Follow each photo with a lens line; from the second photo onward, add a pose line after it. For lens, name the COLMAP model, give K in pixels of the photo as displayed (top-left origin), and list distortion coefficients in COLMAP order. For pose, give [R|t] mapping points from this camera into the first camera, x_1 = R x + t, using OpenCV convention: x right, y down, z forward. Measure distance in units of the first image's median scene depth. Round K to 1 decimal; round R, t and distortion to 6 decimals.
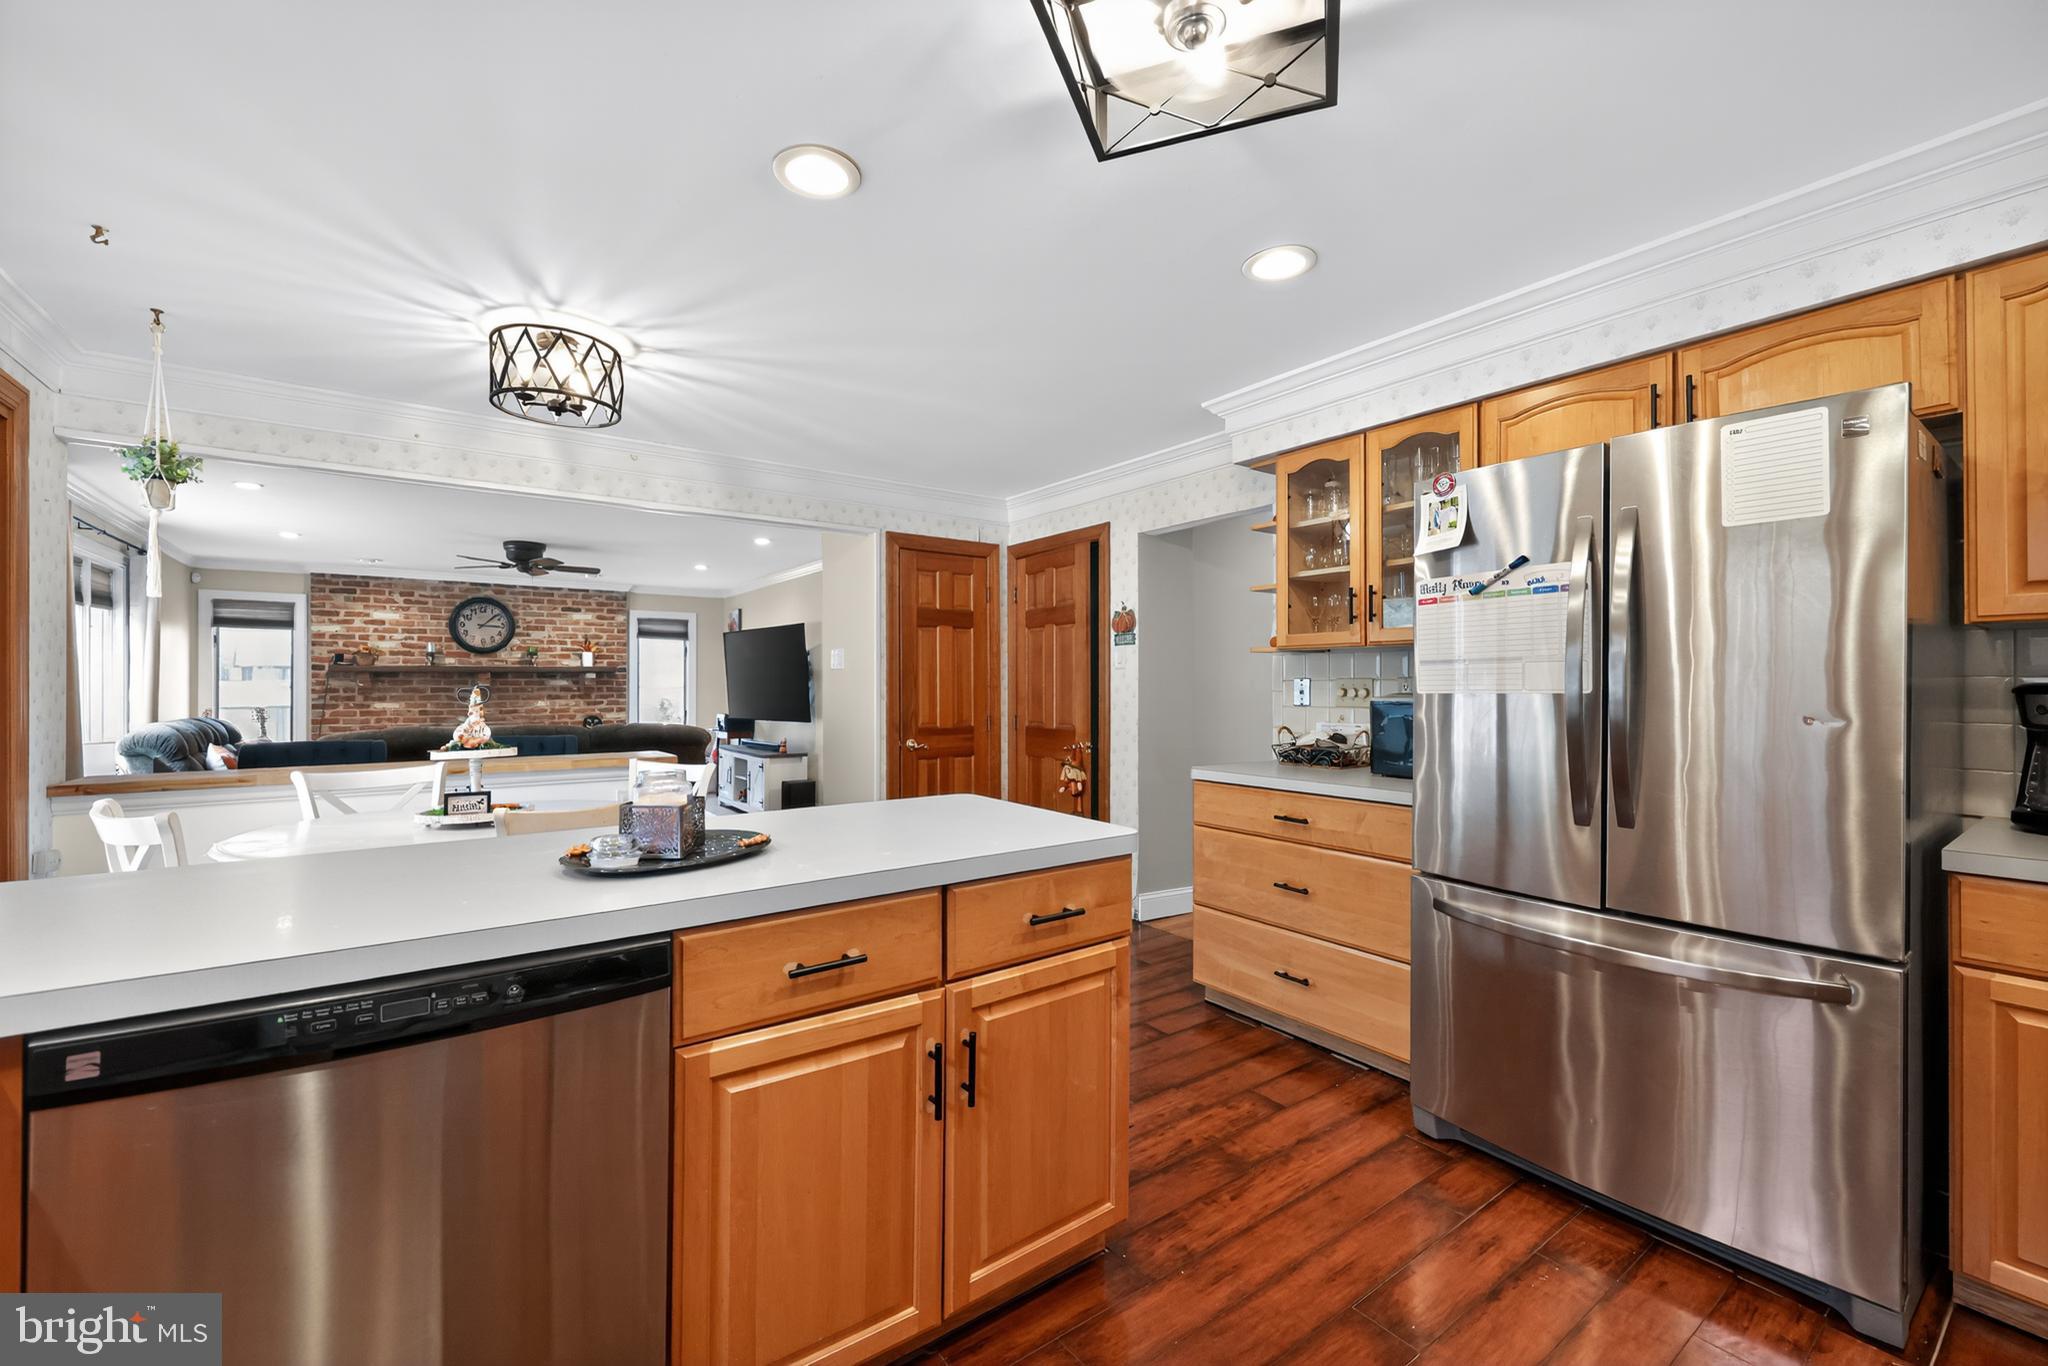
lens RADIAL K [[816.3, 0, 1012.4], [0, 816.3, 680.9], [0, 0, 1]] dist [-0.007576, 0.000039]
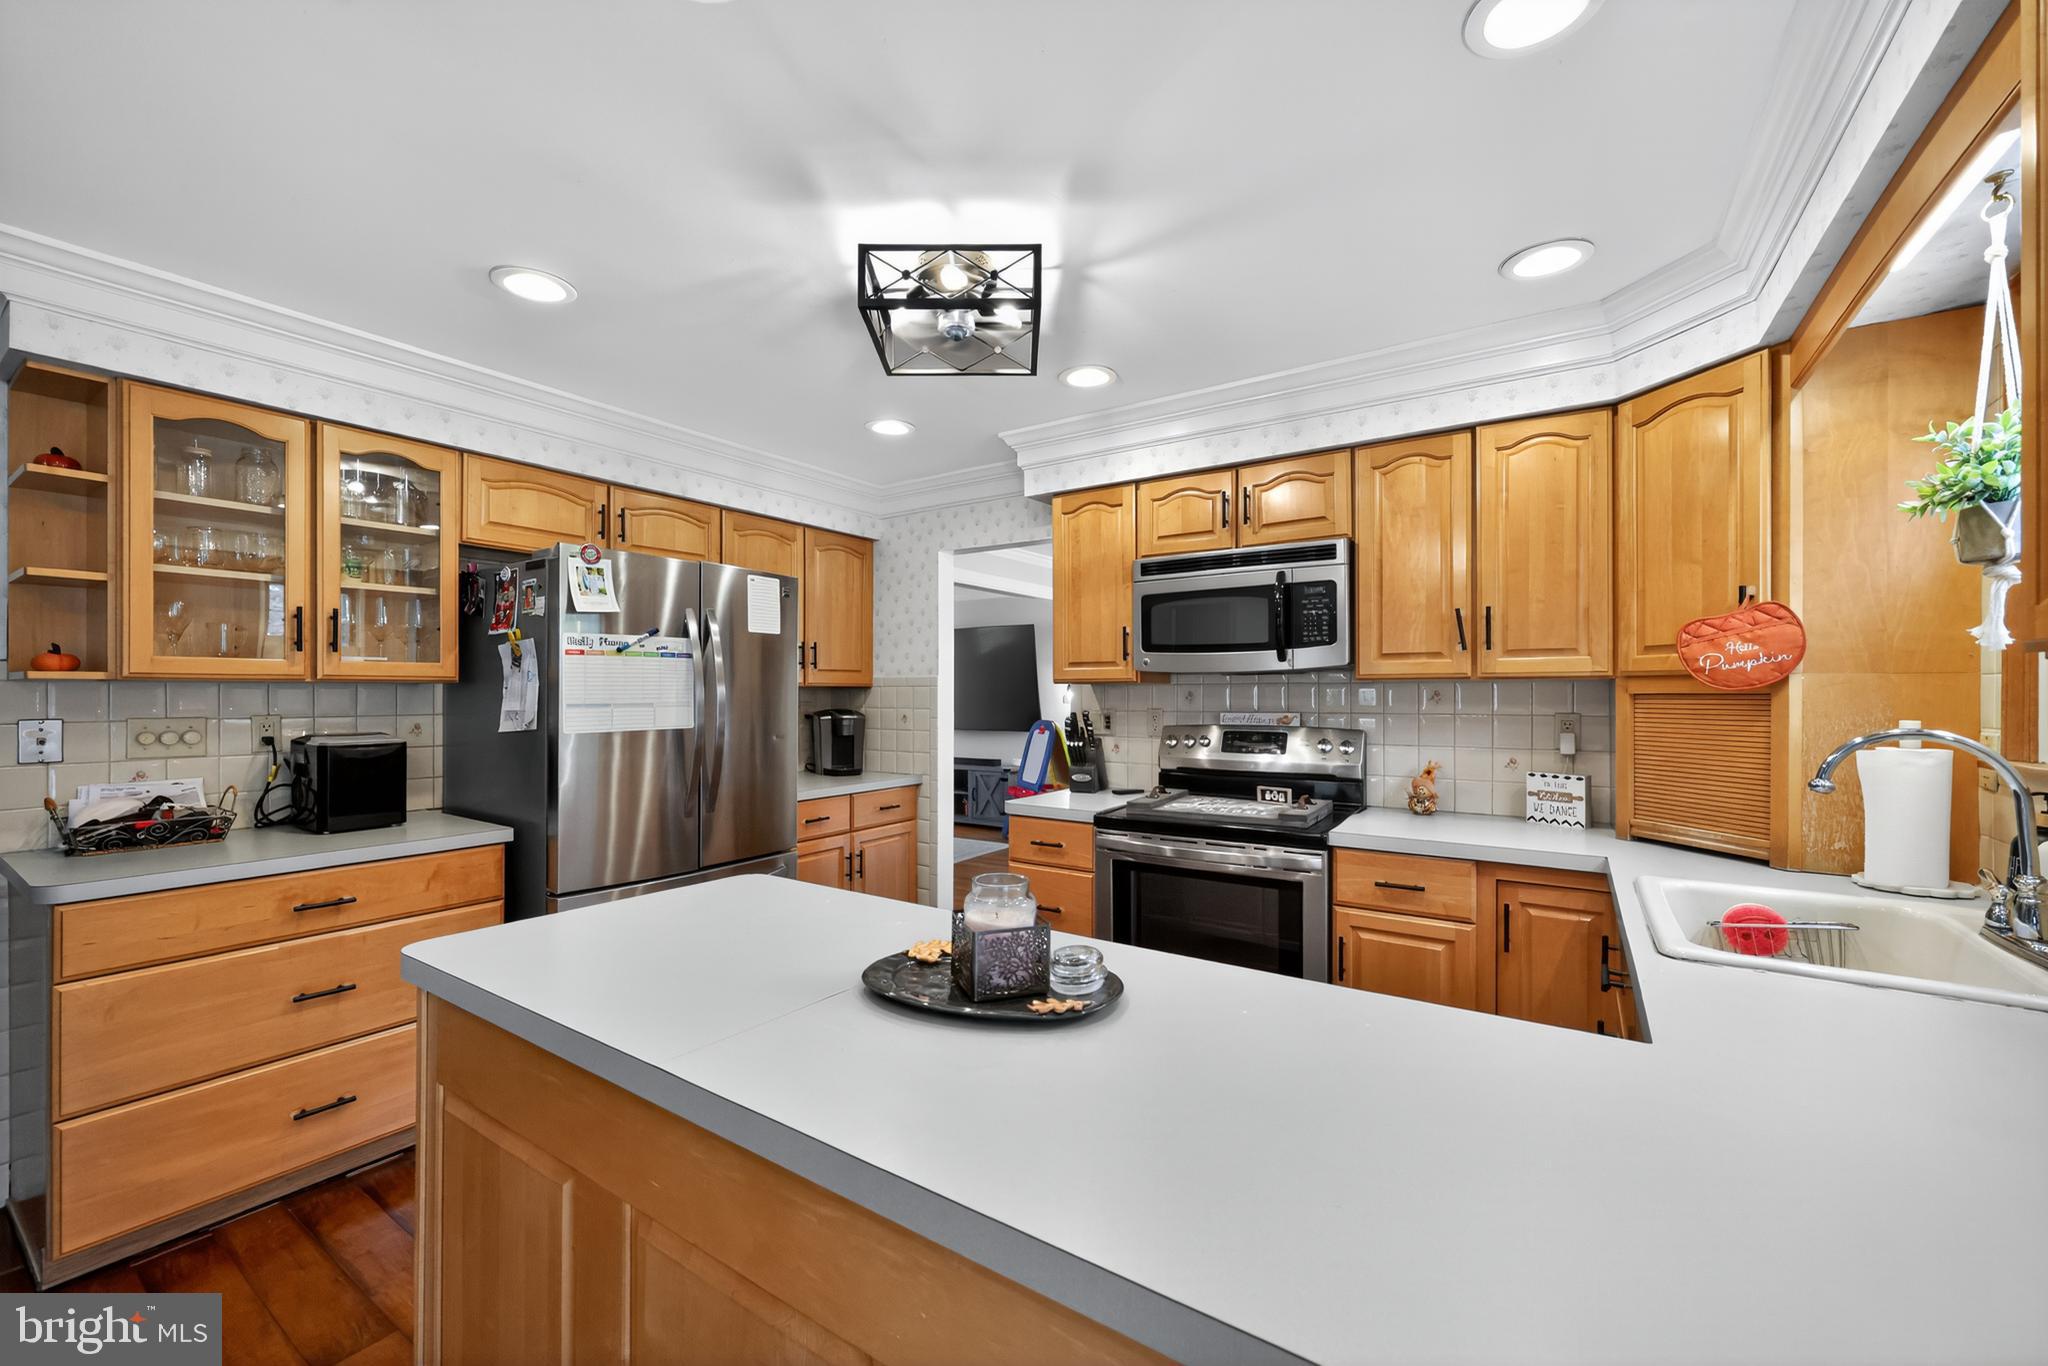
lens RADIAL K [[824.7, 0, 1012.4], [0, 824.7, 682.7], [0, 0, 1]] dist [-0.002608, 0.000066]
pose [[-0.341878, 0.009958, 0.939692, -0.215820], [-0.006613, 0.999894, -0.013002, -0.012191], [-0.939721, -0.010659, -0.341776, 0.227023]]
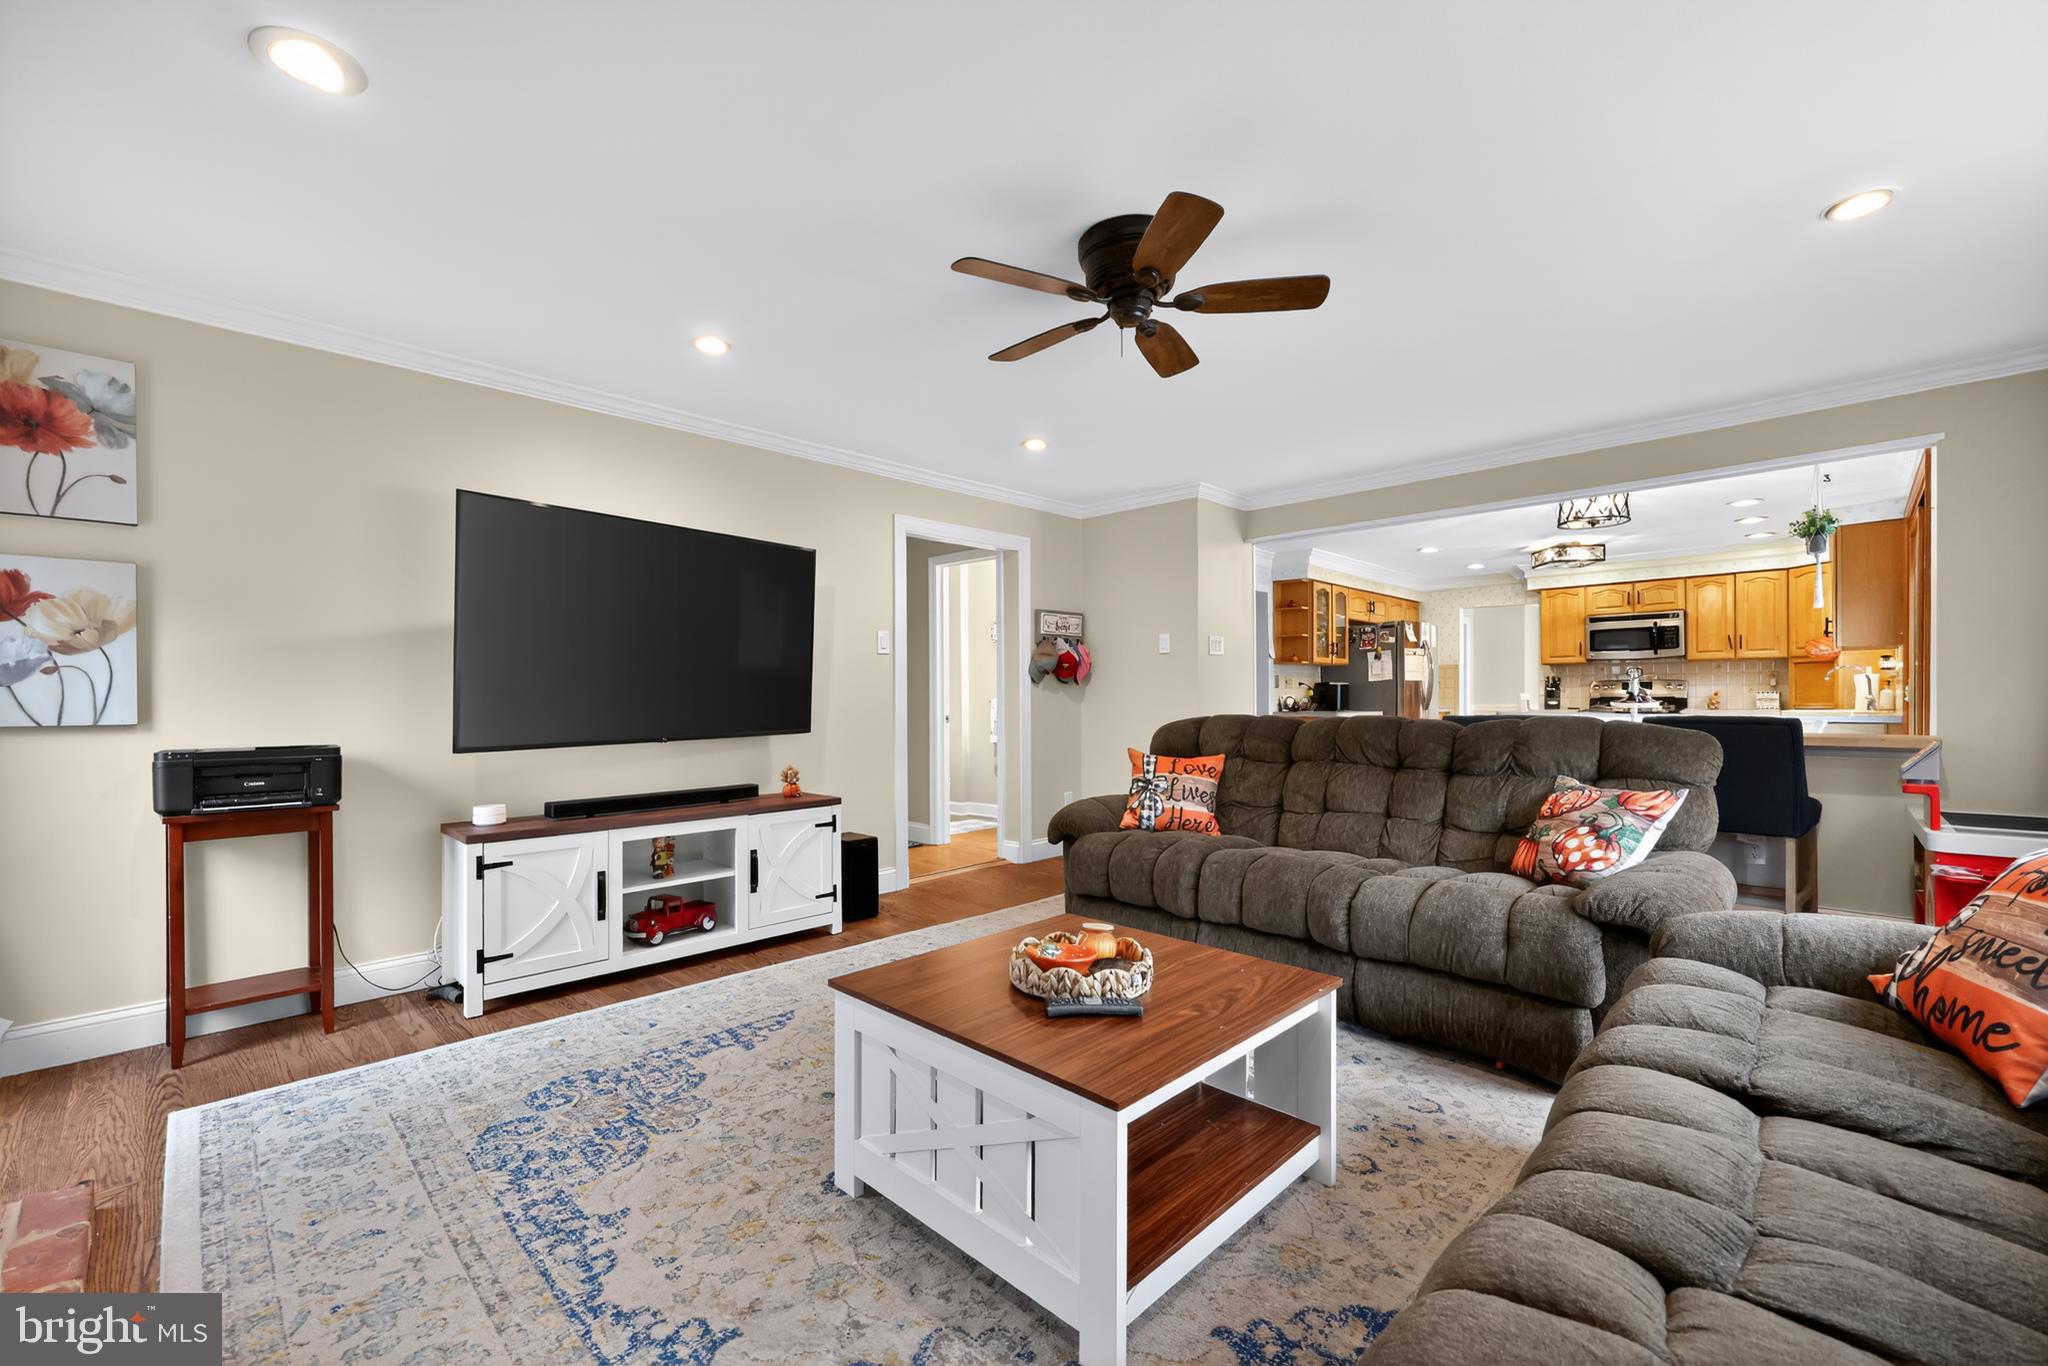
lens RADIAL K [[844.8, 0, 1010.6], [0, 844.8, 697.5], [0, 0, 1]] dist [0.003288, 0.000269]
pose [[-0.161159, -0.000077, 0.986928, -0.790605], [-0.001873, 0.999998, -0.000228, 0.025925], [-0.986927, -0.001886, -0.161159, 0.913461]]
